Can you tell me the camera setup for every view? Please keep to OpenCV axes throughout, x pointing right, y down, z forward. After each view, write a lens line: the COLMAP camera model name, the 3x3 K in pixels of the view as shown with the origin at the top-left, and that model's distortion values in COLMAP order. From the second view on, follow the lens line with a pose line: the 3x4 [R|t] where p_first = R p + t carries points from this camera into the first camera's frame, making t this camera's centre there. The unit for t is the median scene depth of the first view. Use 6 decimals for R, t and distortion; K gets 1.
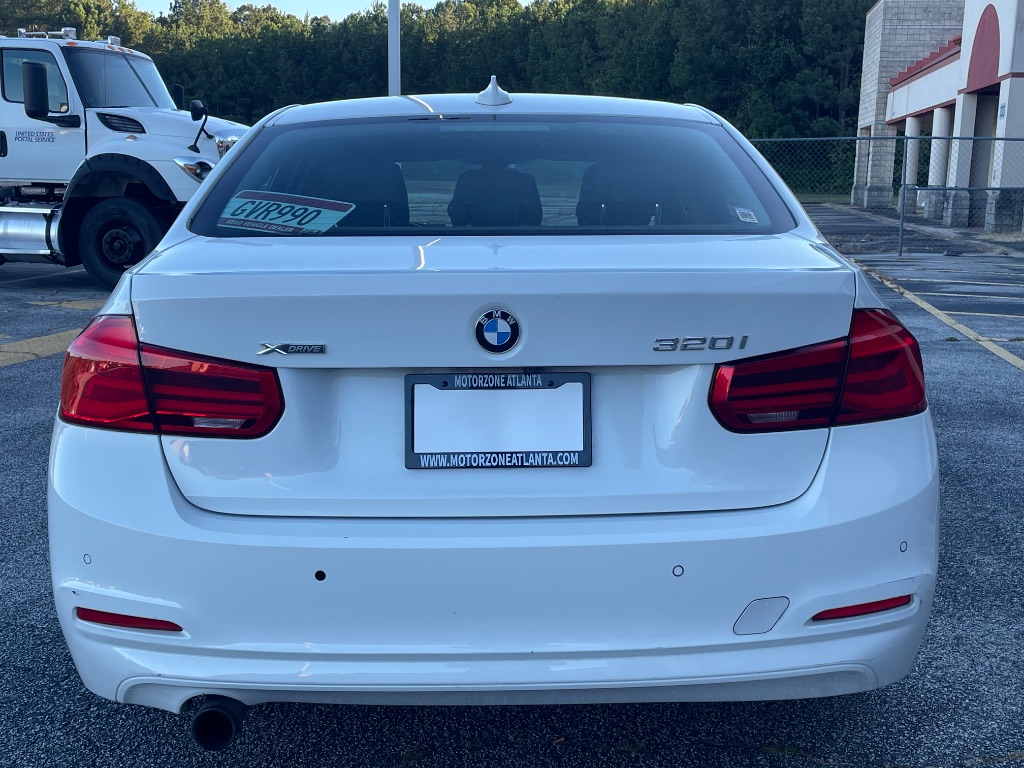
lens RADIAL K [[1213.7, 0, 512.9], [0, 1213.7, 384.6], [0, 0, 1]] dist [0.020644, 0.000000]
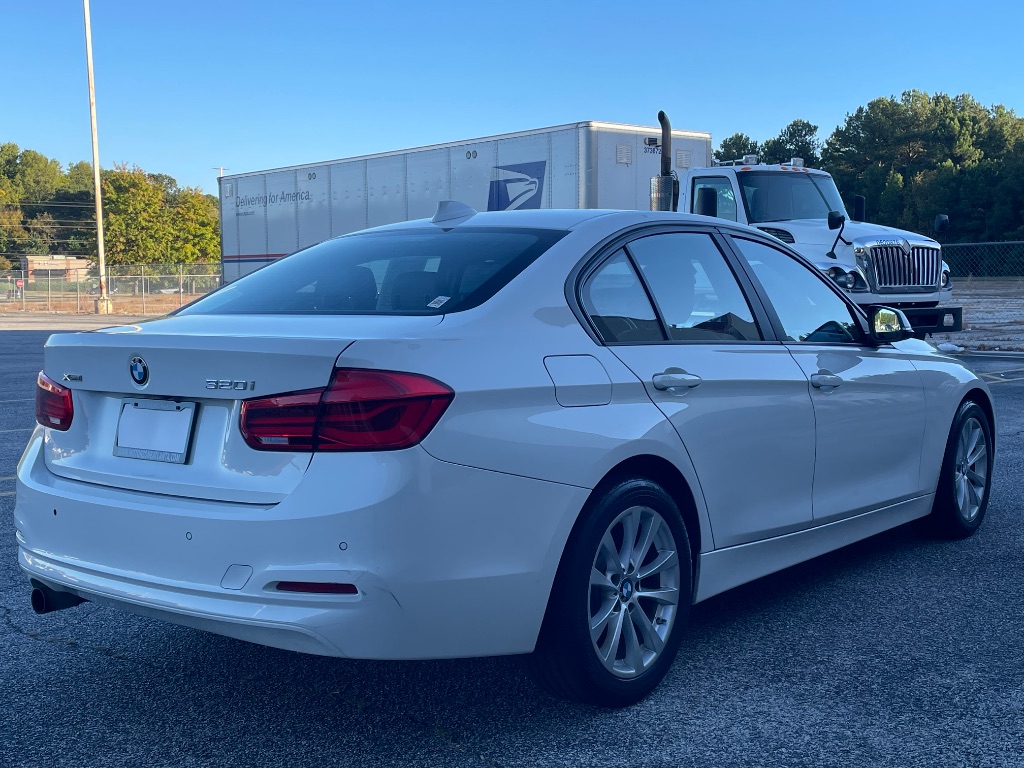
lens RADIAL K [[1213.7, 0, 514.4], [0, 1213.7, 361.3], [0, 0, 1]] dist [0.020644, 0.000000]
pose [[0.759497, 0.021810, -0.650146, 0.223419], [-0.090074, 0.993336, -0.071902, 0.001939], [0.644245, 0.113170, 0.756400, 0.015797]]
